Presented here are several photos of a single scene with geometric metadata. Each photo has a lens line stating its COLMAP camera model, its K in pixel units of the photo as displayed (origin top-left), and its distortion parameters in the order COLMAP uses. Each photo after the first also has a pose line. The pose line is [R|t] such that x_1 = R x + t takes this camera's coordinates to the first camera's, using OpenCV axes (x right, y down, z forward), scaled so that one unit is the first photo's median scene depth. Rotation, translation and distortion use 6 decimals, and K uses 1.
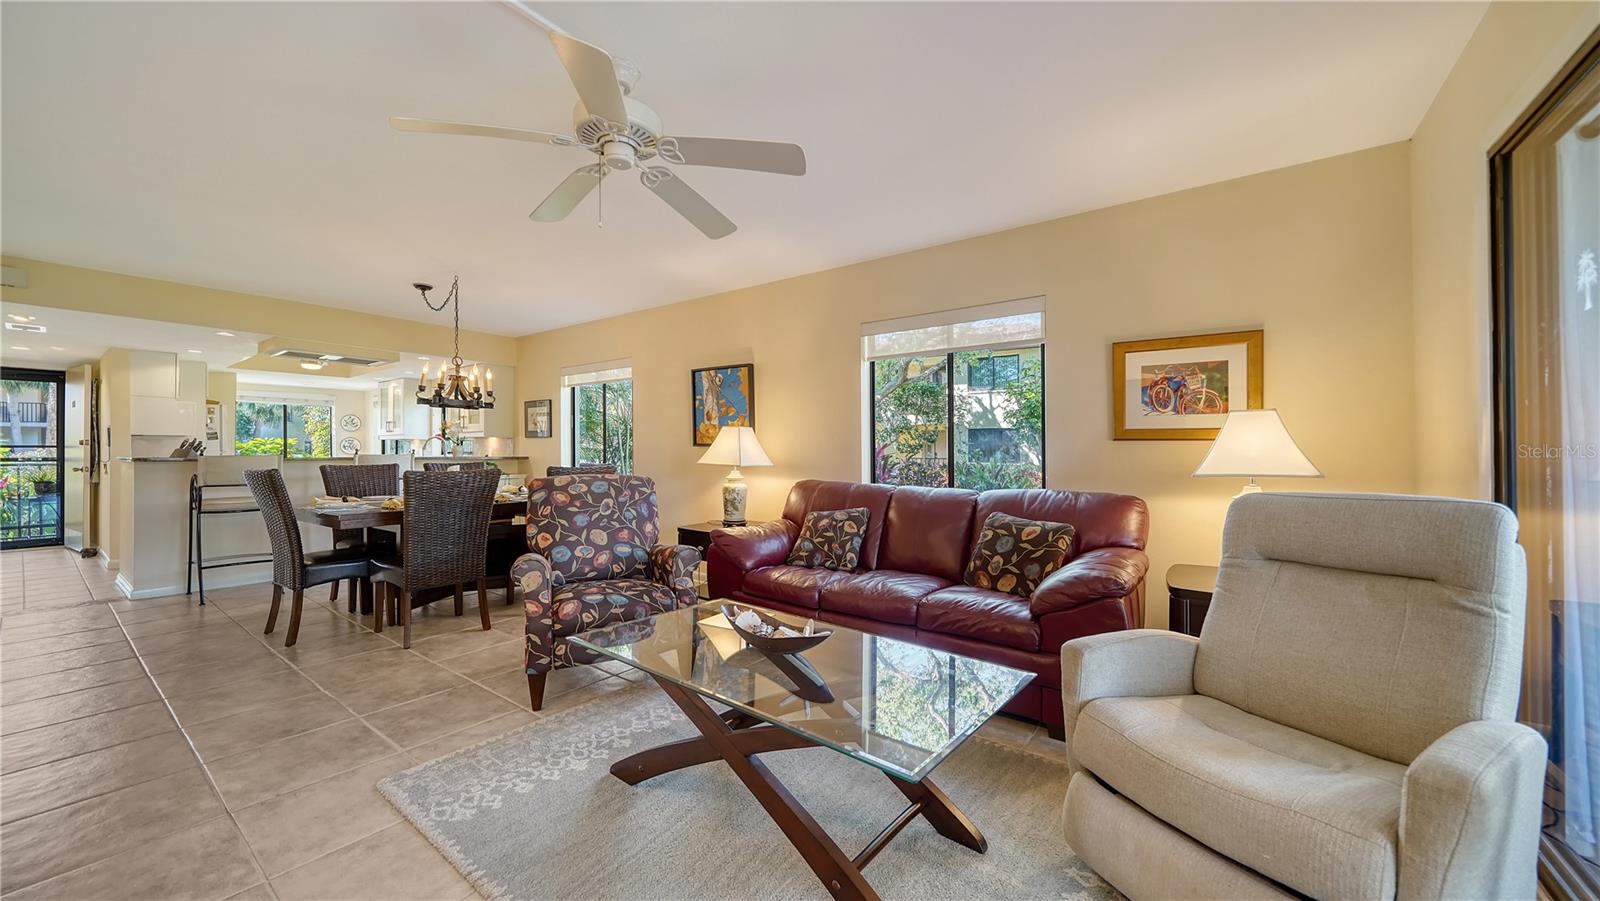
lens RADIAL K [[564.2, 0, 800.5], [0, 564.2, 447.1], [0, 0, 1]] dist [-0.000287, -0.000036]
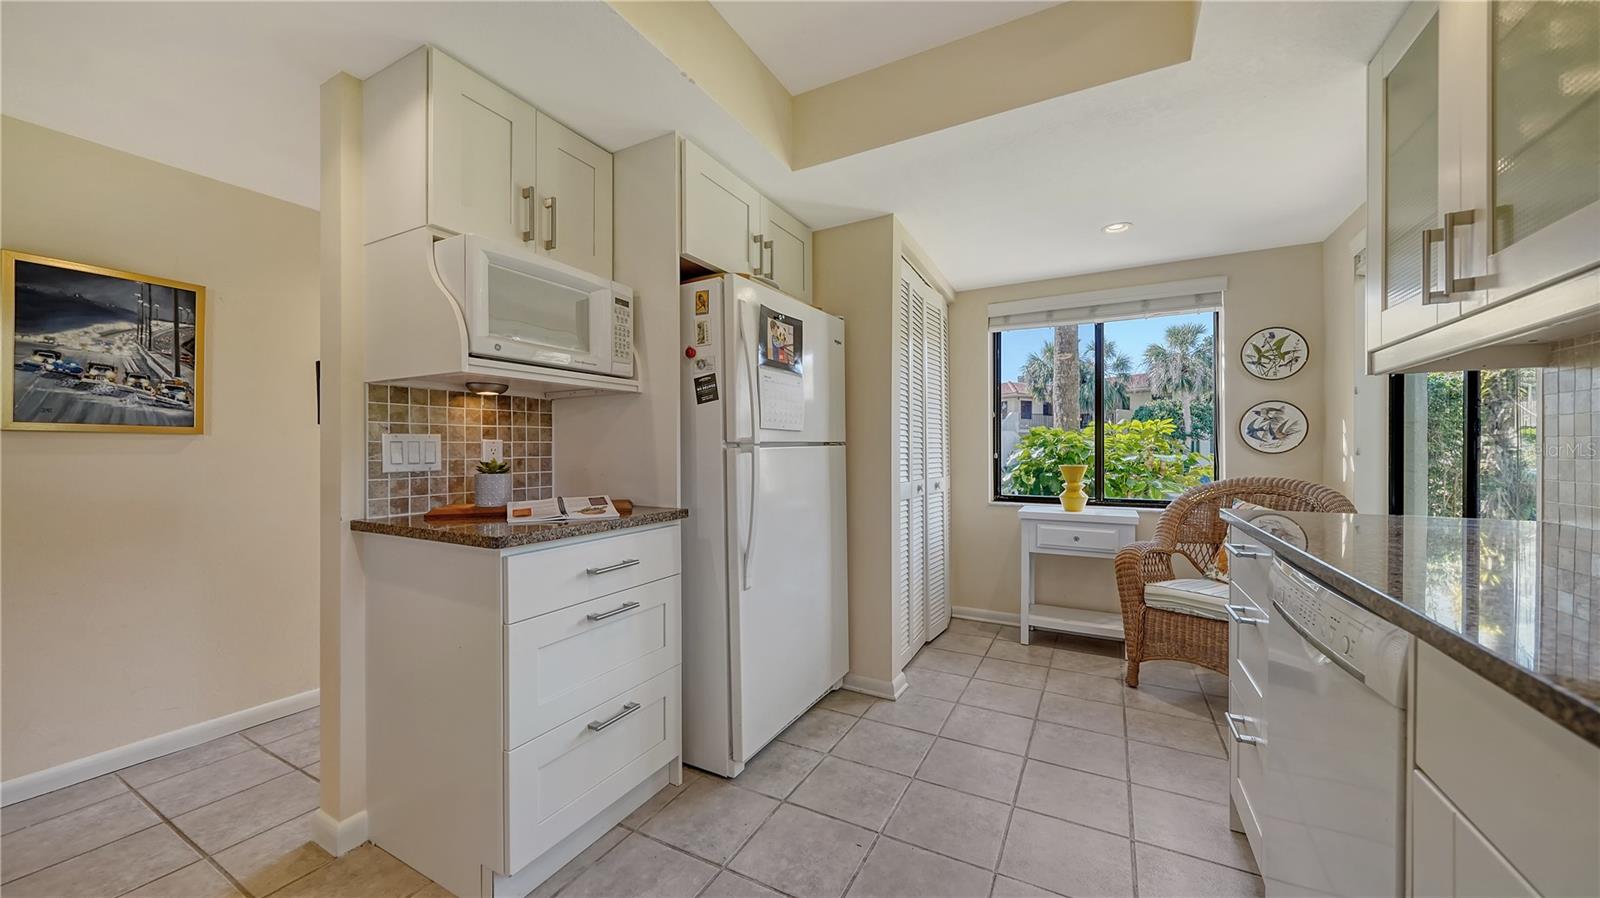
lens RADIAL K [[566.9, 0, 795.5], [0, 566.9, 454.7], [0, 0, 1]] dist [-0.006782, -0.000081]
pose [[0.127127, 0.004138, -0.991878, -0.843521], [0.009026, 0.999945, 0.005329, 0.013912], [0.991845, -0.009630, 0.127082, 1.127852]]
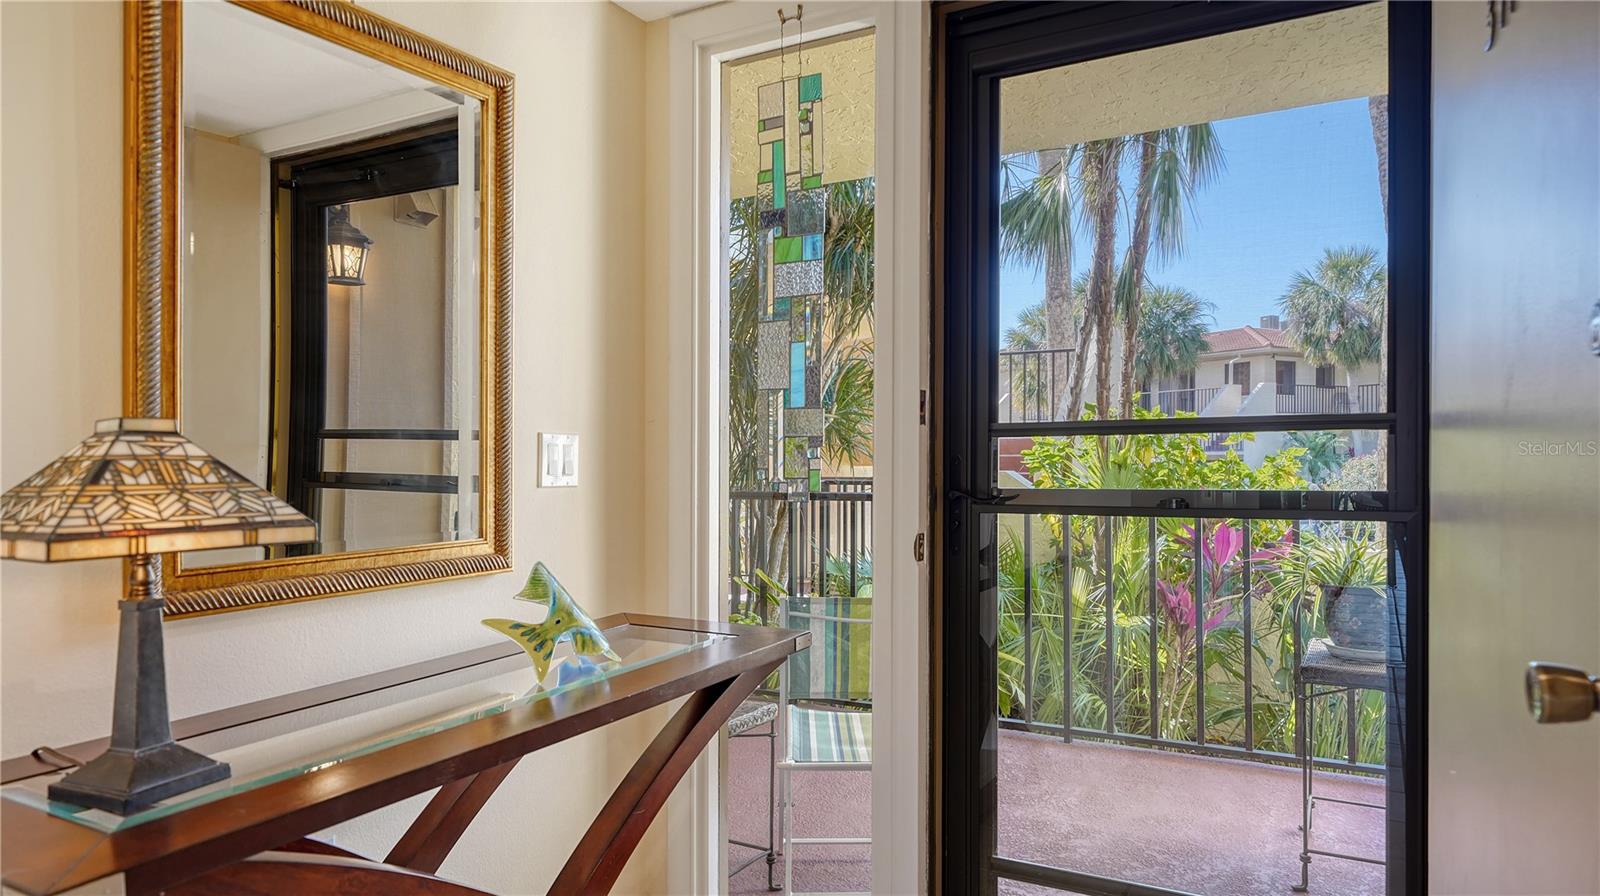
lens RADIAL K [[997.1, 0, 801.4], [0, 997.1, 455.7], [0, 0, 1]] dist [0.035514, 0.000048]
pose [[0.112635, -0.003772, -0.993629, -1.217814], [0.013170, 0.999911, -0.002303, 0.008604], [0.993549, -0.012826, 0.112674, 0.929356]]
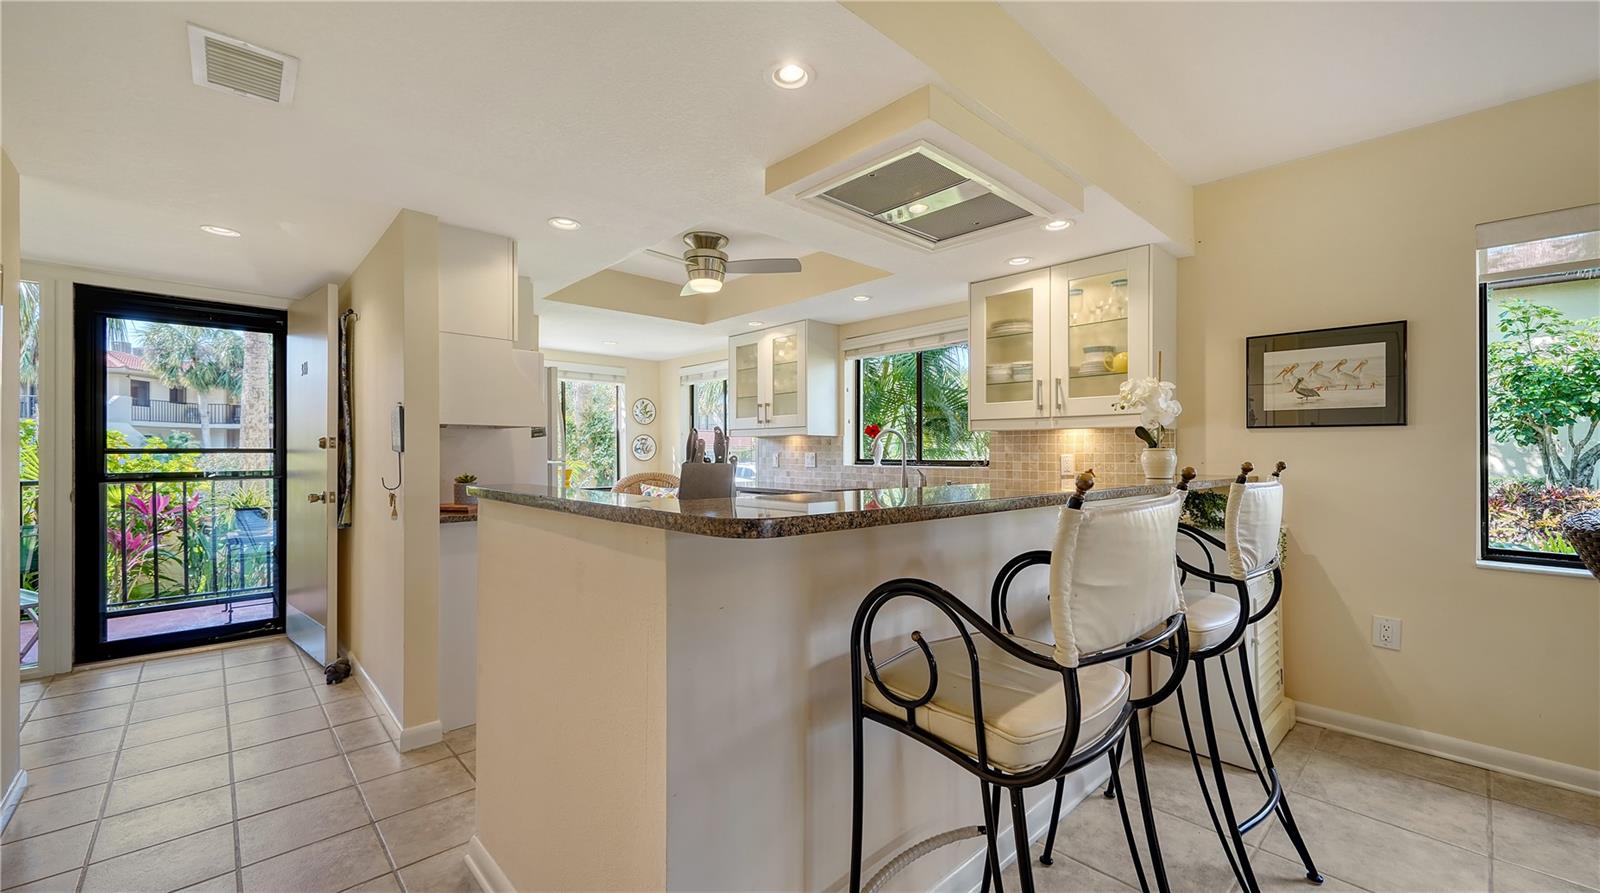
lens RADIAL K [[624.7, 0, 800.0], [0, 624.7, 446.5], [0, 0, 1]] dist [0.017146, -0.000180]
pose [[0.981218, -0.001350, -0.192895, -0.791862], [0.001074, 0.999998, -0.001534, -0.003749], [0.192897, 0.001298, 0.981218, 0.562553]]
